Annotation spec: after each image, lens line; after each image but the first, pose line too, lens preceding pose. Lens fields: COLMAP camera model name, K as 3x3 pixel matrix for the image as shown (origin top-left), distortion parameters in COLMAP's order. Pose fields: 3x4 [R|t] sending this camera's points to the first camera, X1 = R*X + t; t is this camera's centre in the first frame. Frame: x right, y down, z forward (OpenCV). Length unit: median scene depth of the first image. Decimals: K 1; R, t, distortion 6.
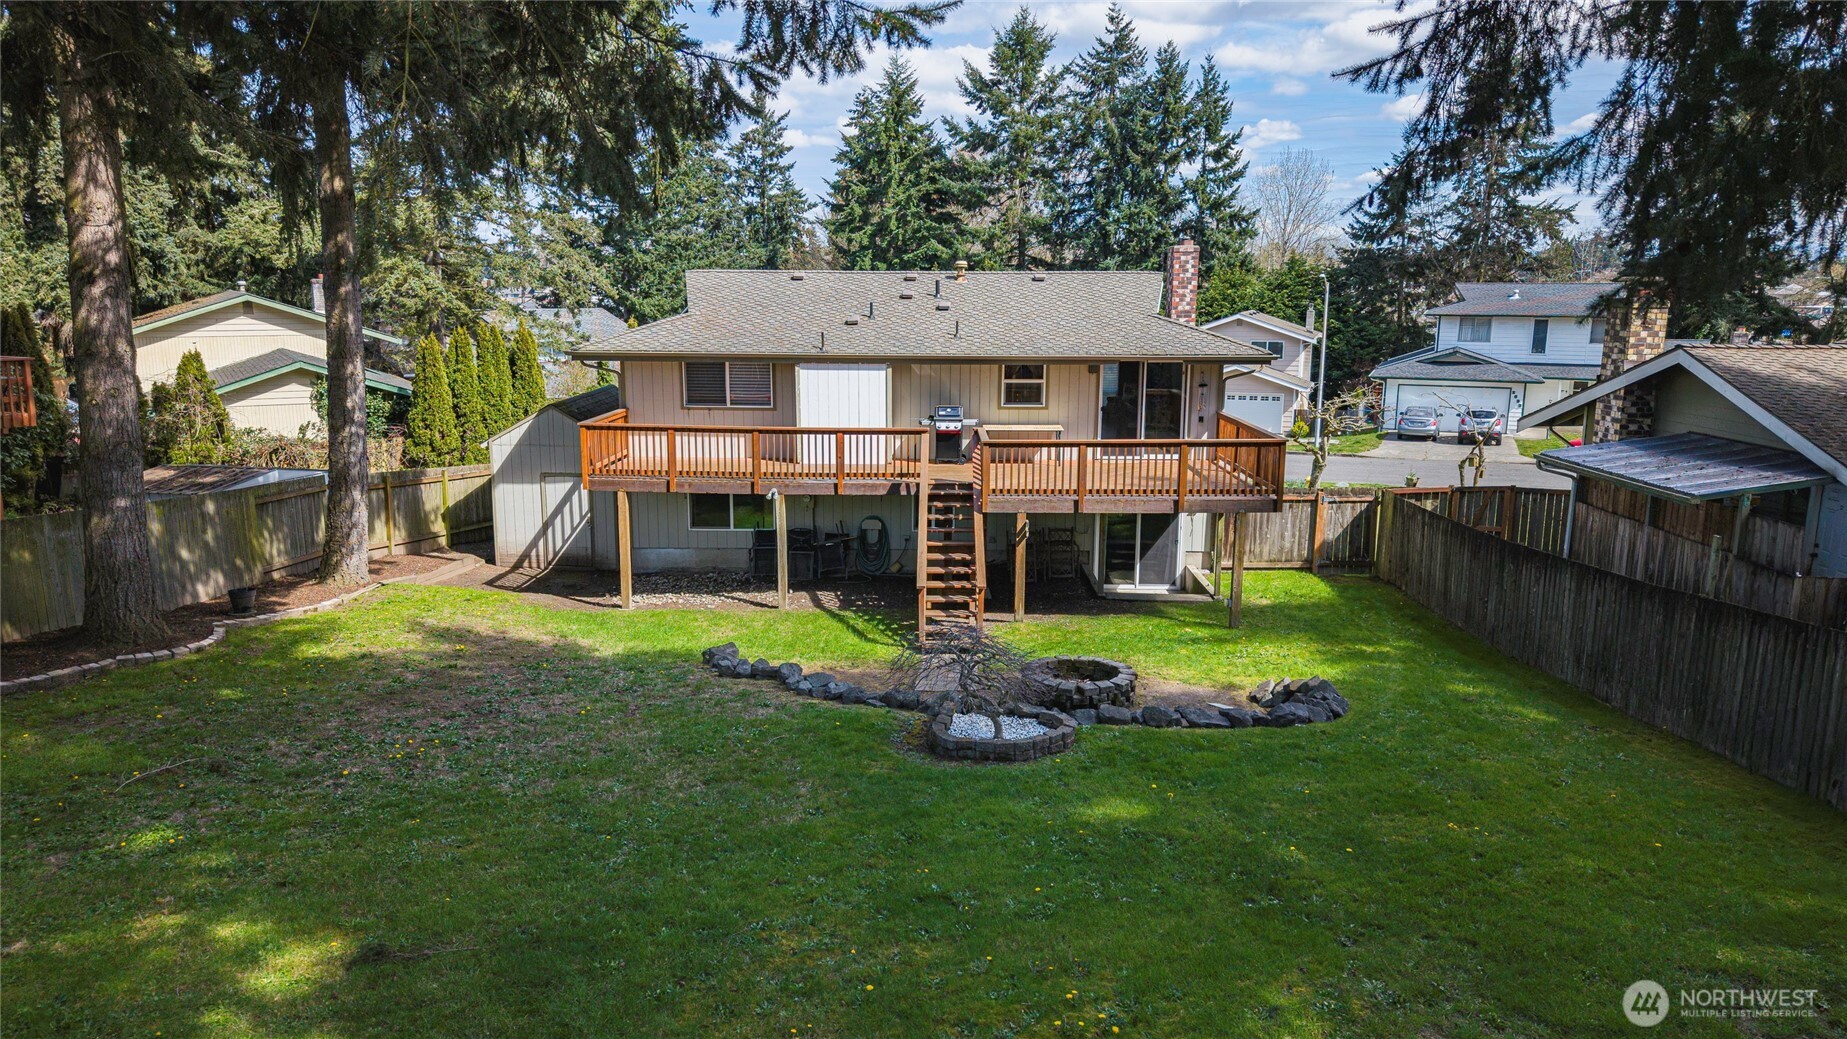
lens RADIAL K [[1331.7, 0, 923.3], [0, 1331.7, 560.0], [0, 0, 1]] dist [0.074197, -0.172361]
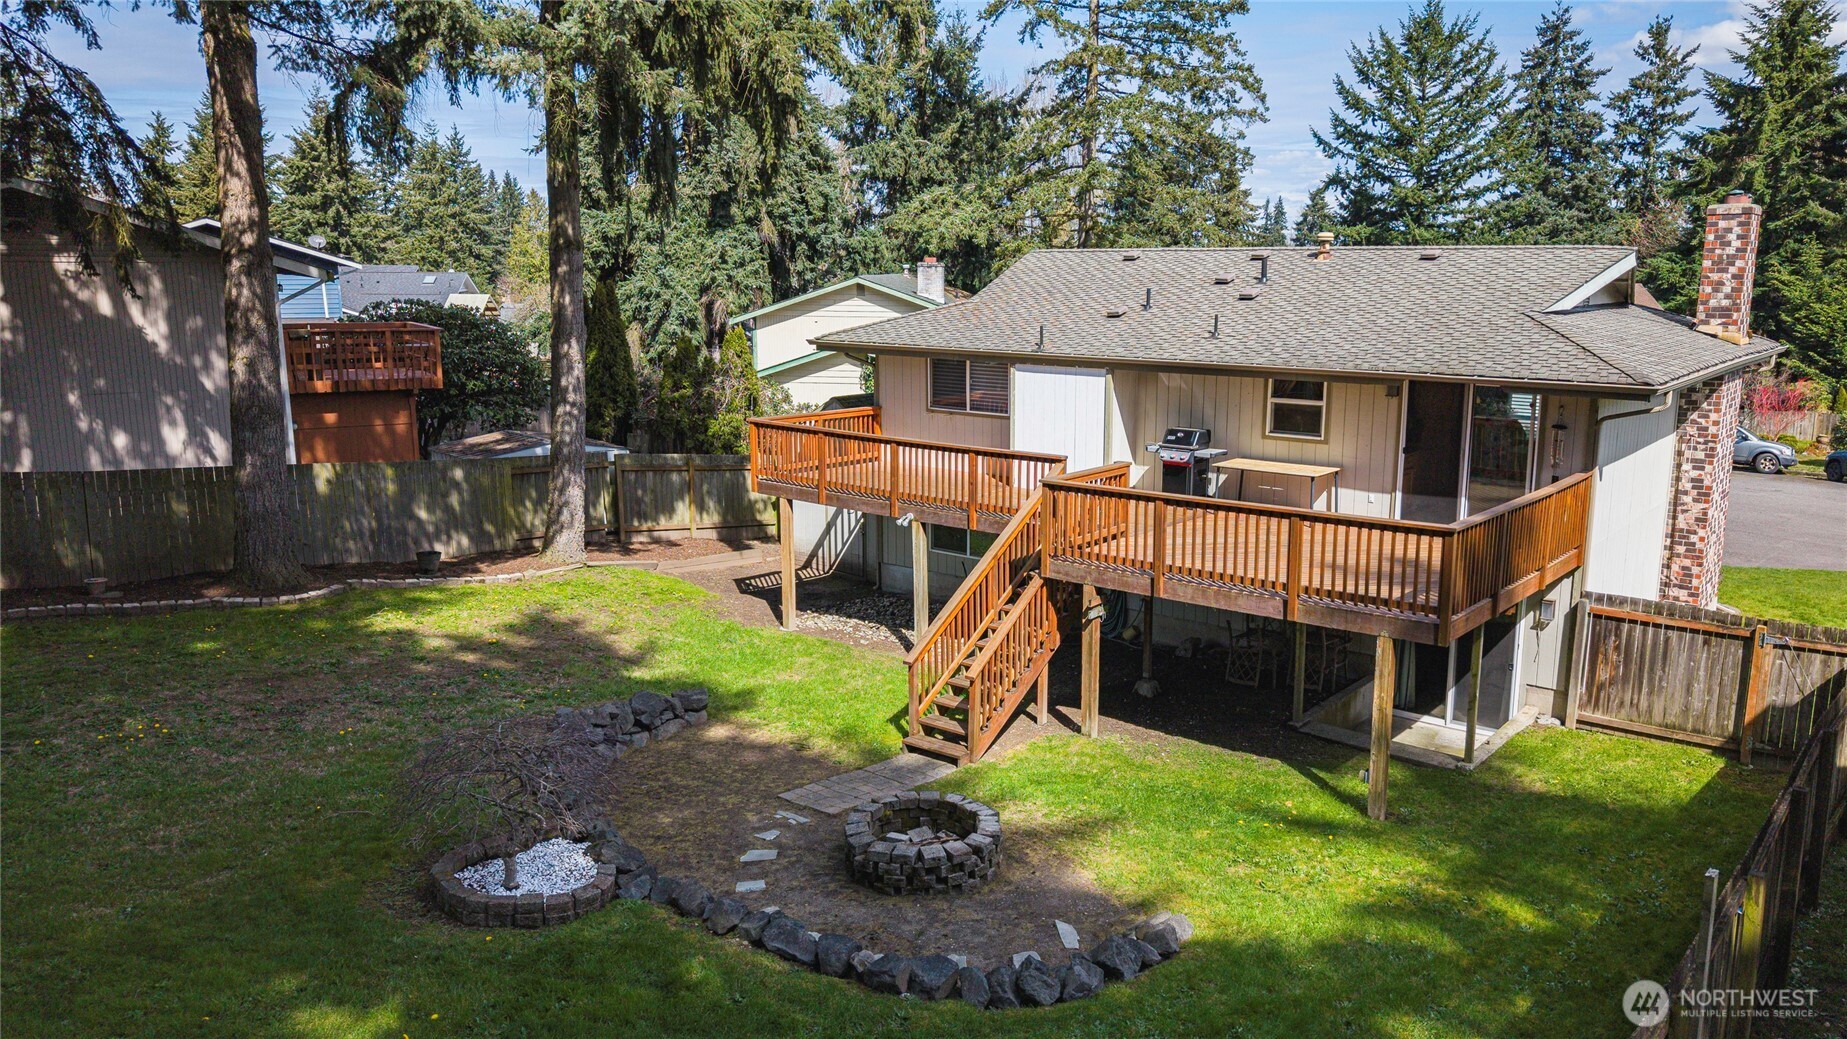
lens RADIAL K [[1416.8, 0, 923.5], [0, 1416.8, 519.5], [0, 0, 1]] dist [0.024417, 0.003836]
pose [[0.776894, 0.112736, -0.619457, 0.394976], [-0.128253, 0.991548, 0.019604, -0.062112], [0.616431, 0.064218, 0.784786, 0.293594]]
